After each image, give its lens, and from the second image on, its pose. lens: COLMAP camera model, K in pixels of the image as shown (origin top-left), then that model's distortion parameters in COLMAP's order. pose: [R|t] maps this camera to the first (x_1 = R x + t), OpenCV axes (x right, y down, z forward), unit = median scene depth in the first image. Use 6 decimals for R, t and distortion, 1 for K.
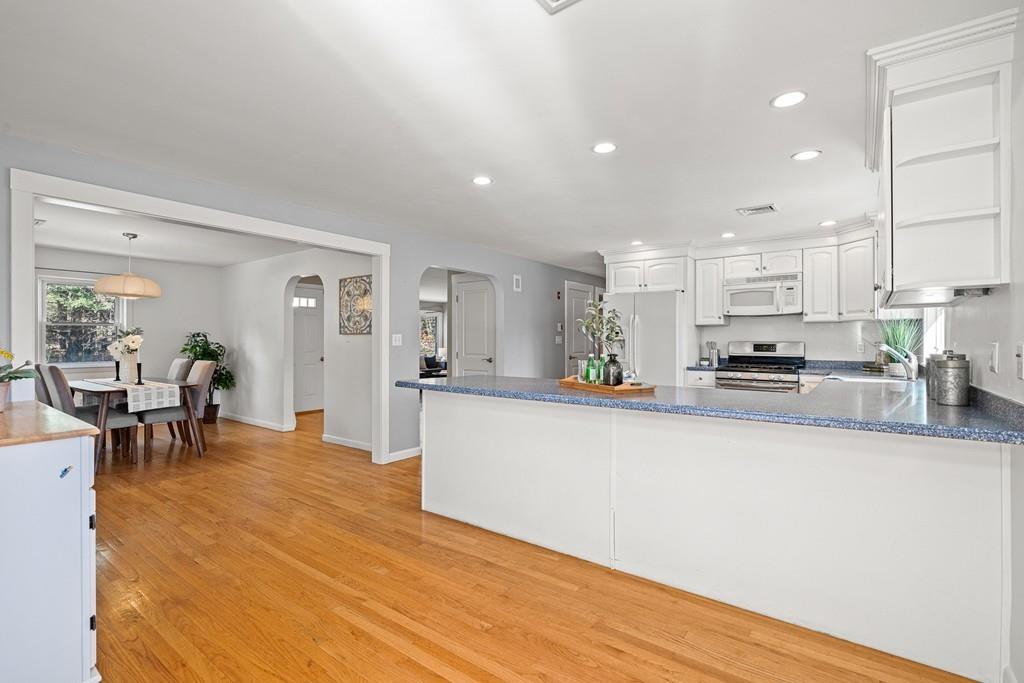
lens RADIAL K [[467.3, 0, 506.3], [0, 467.3, 342.7], [0, 0, 1]] dist [-0.001079, 0.000074]
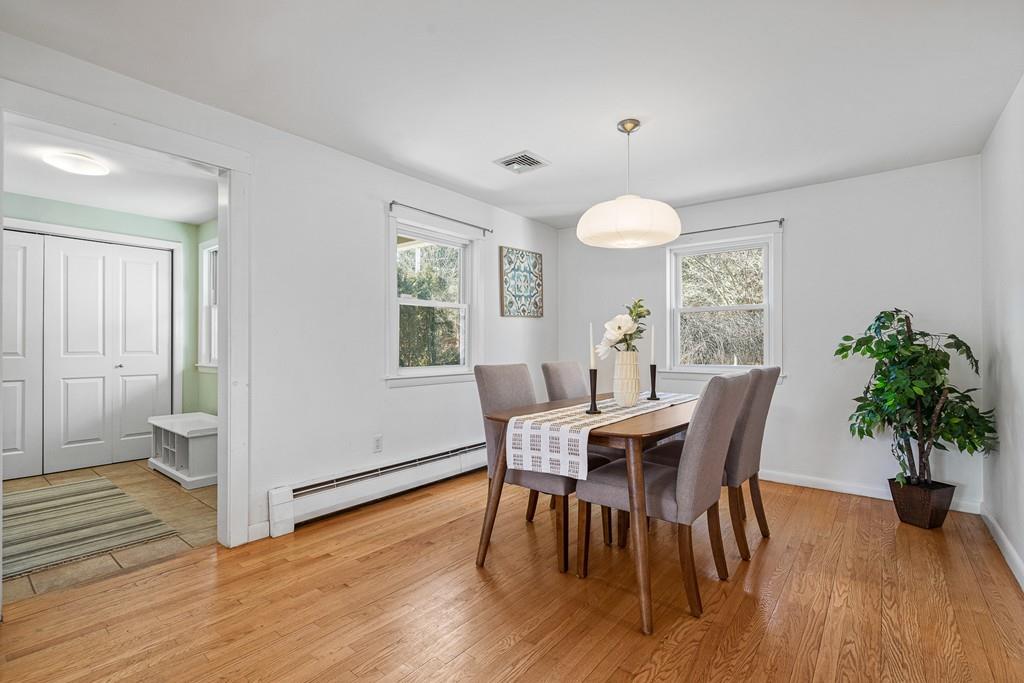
lens RADIAL K [[467.3, 0, 506.3], [0, 467.3, 342.7], [0, 0, 1]] dist [-0.001079, 0.000074]
pose [[-0.021922, -0.008623, -0.999722, -0.289328], [-0.006865, 0.999941, -0.008474, 0.020615], [0.999736, 0.006677, -0.021980, 0.903629]]
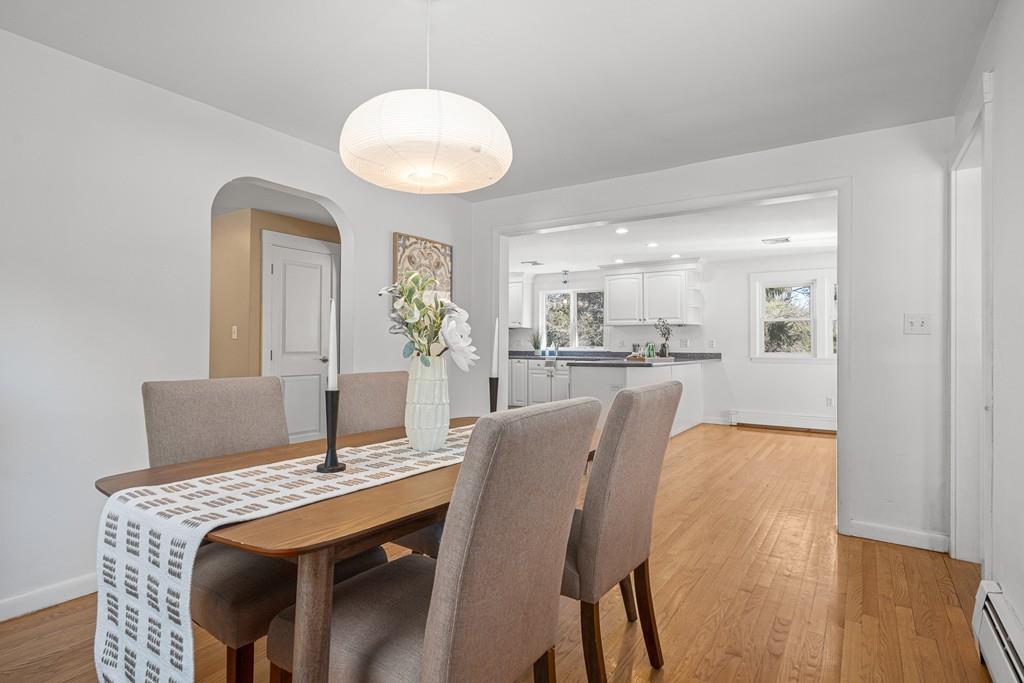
lens RADIAL K [[518.8, 0, 512.0], [0, 518.8, 341.5], [0, 0, 1]] dist [-0.001196, 0.000127]
pose [[-0.059303, 0.004247, 0.998231, -1.082549], [-0.000139, 0.999991, -0.004262, 0.015179], [-0.998240, -0.000391, -0.059302, 0.895845]]
